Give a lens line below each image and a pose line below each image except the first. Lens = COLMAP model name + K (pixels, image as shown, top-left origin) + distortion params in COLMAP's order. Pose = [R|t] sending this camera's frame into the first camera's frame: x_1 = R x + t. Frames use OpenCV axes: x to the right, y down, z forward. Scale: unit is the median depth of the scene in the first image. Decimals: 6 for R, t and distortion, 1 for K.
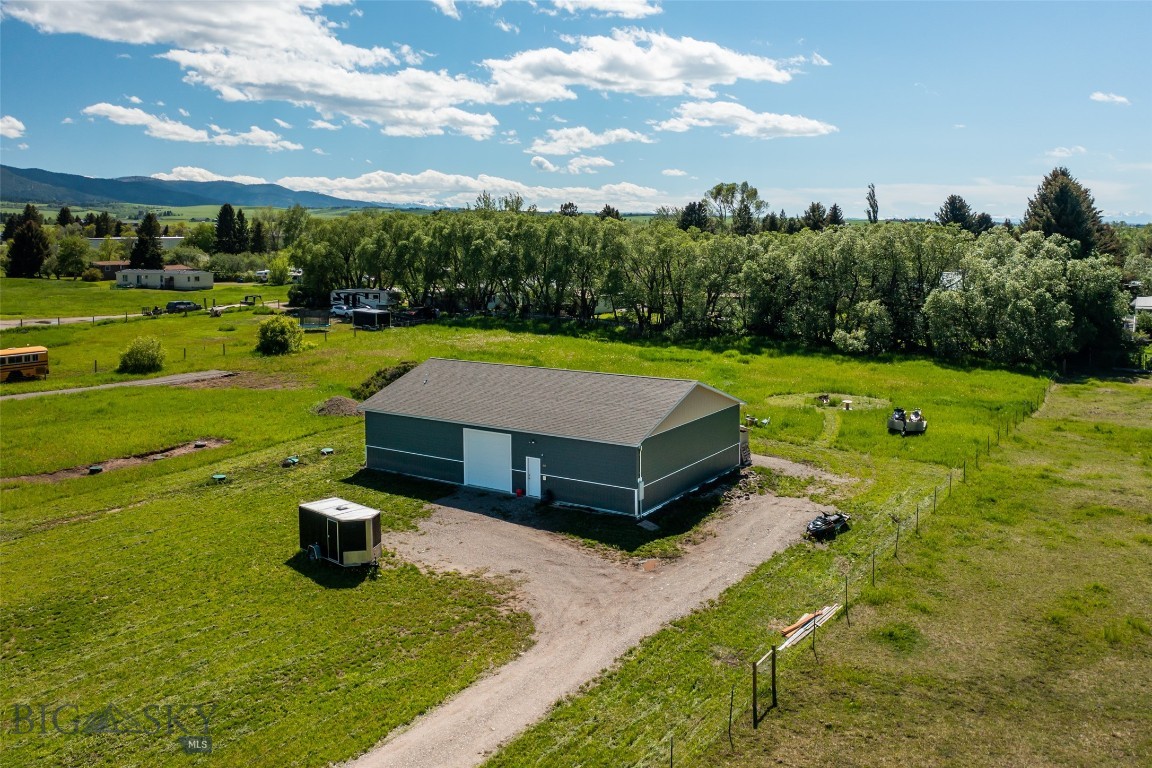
lens RADIAL K [[929.0, 0, 579.7], [0, 929.0, 301.1], [0, 0, 1]] dist [-0.005556, -0.004038]
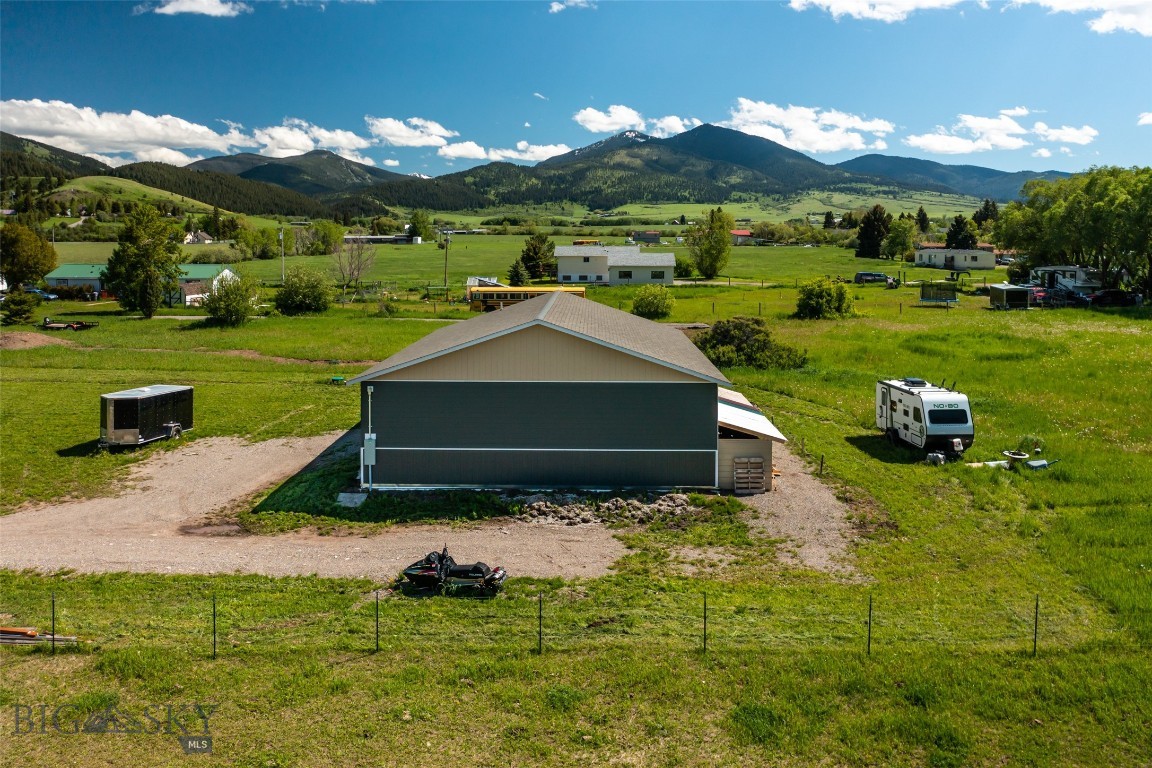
lens RADIAL K [[906.8, 0, 576.0], [0, 906.8, 384.0], [0, 0, 1]] dist [-0.009333, -0.005090]
pose [[0.525994, 0.133217, -0.839991, 0.691412], [-0.054894, 0.990915, 0.122778, 0.049111], [0.848715, -0.018470, 0.528528, 0.704241]]
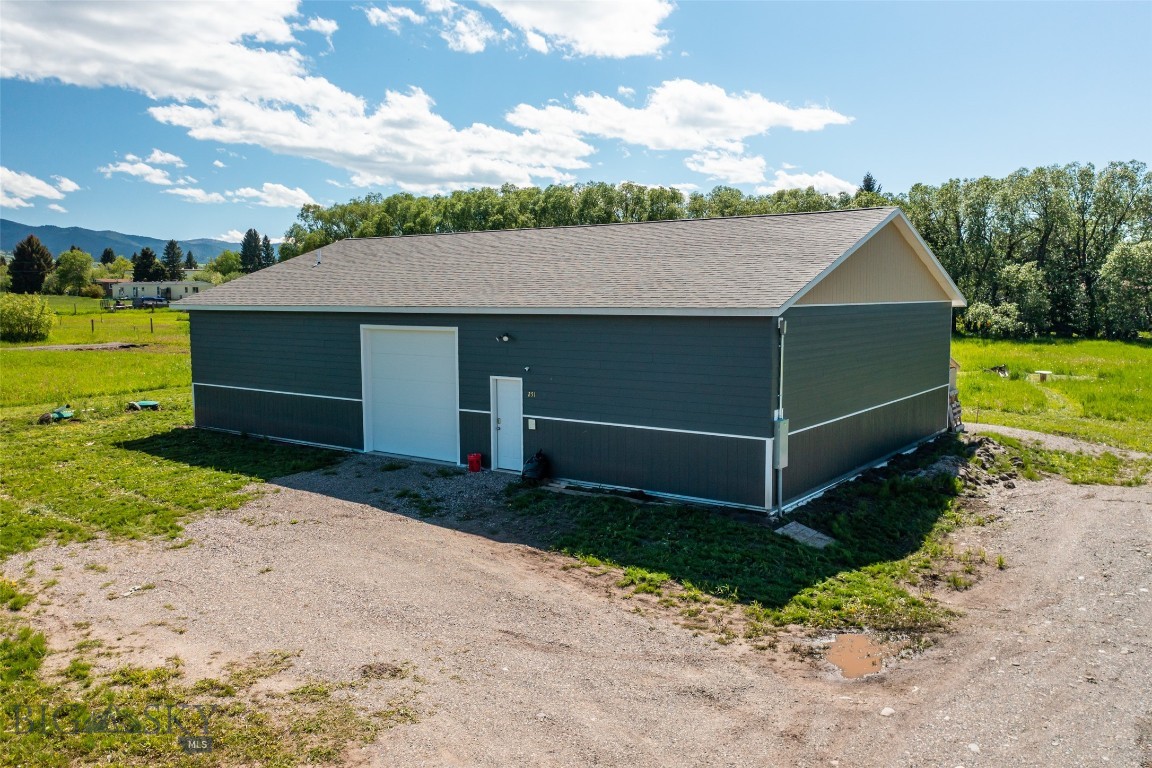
lens RADIAL K [[906.8, 0, 576.0], [0, 906.8, 384.0], [0, 0, 1]] dist [-0.009333, -0.005090]
pose [[0.998732, 0.006999, -0.049848, 0.001607], [-0.005412, 0.999476, 0.031917, 0.156607], [0.050045, -0.031607, 0.998247, 0.587578]]
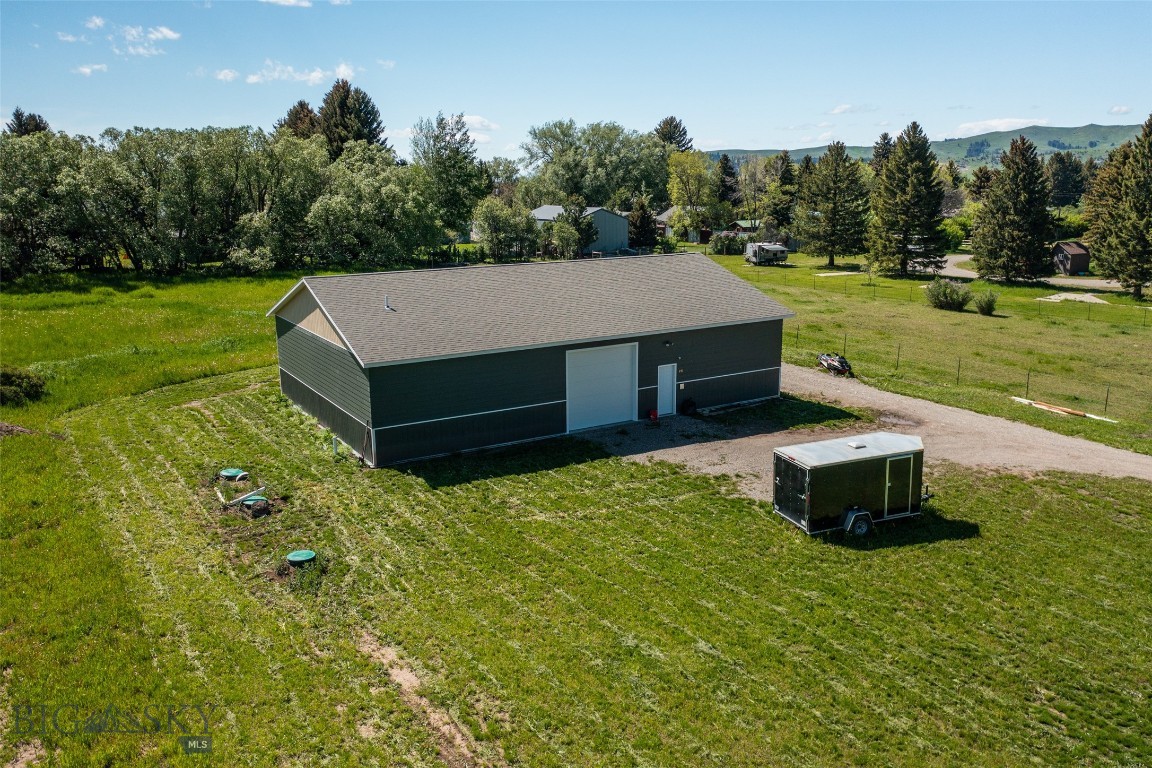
lens RADIAL K [[906.8, 0, 576.0], [0, 906.8, 384.0], [0, 0, 1]] dist [-0.009333, -0.005090]
pose [[0.435398, -0.196528, 0.878524, -0.744661], [0.063724, 0.980160, 0.187683, 0.036391], [-0.897980, -0.025734, 0.439284, 0.726616]]
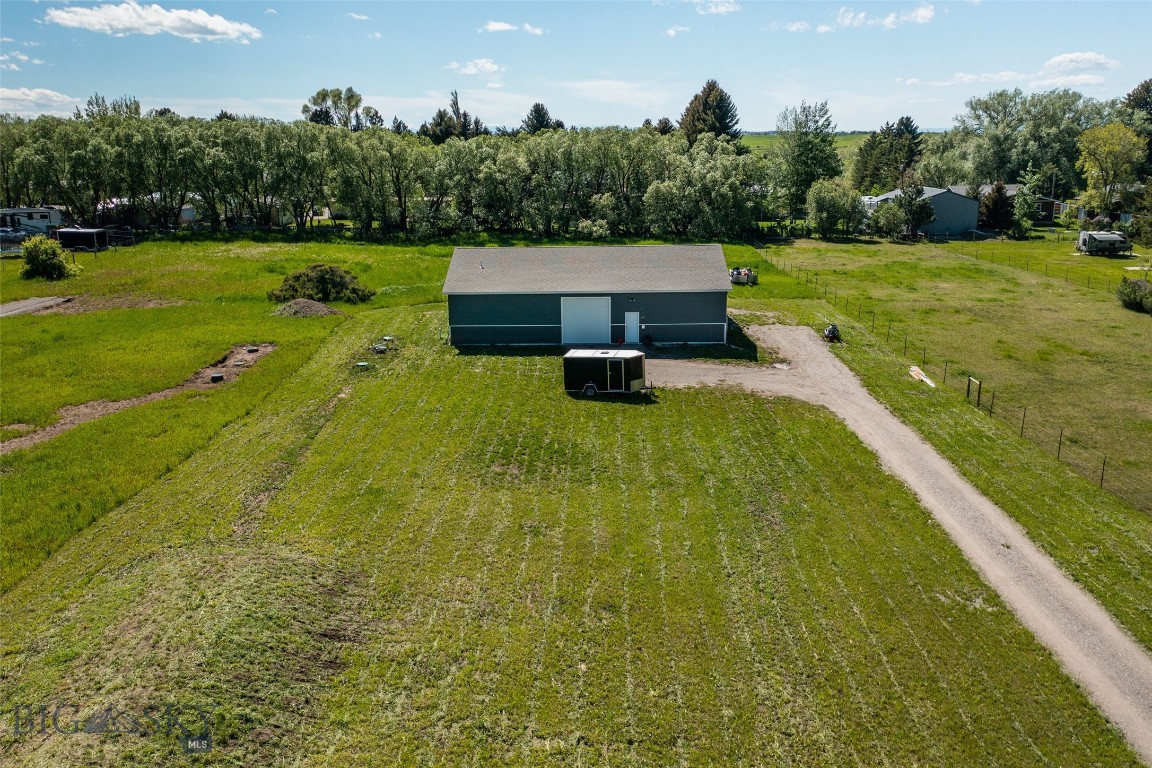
lens RADIAL K [[933.6, 0, 521.7], [0, 933.6, 384.7], [0, 0, 1]] dist [-0.002023, -0.004020]
pose [[0.878025, -0.131557, 0.460178, -0.781635], [0.046838, 0.980484, 0.190936, 0.012932], [-0.476317, -0.146093, 0.867052, -0.058875]]
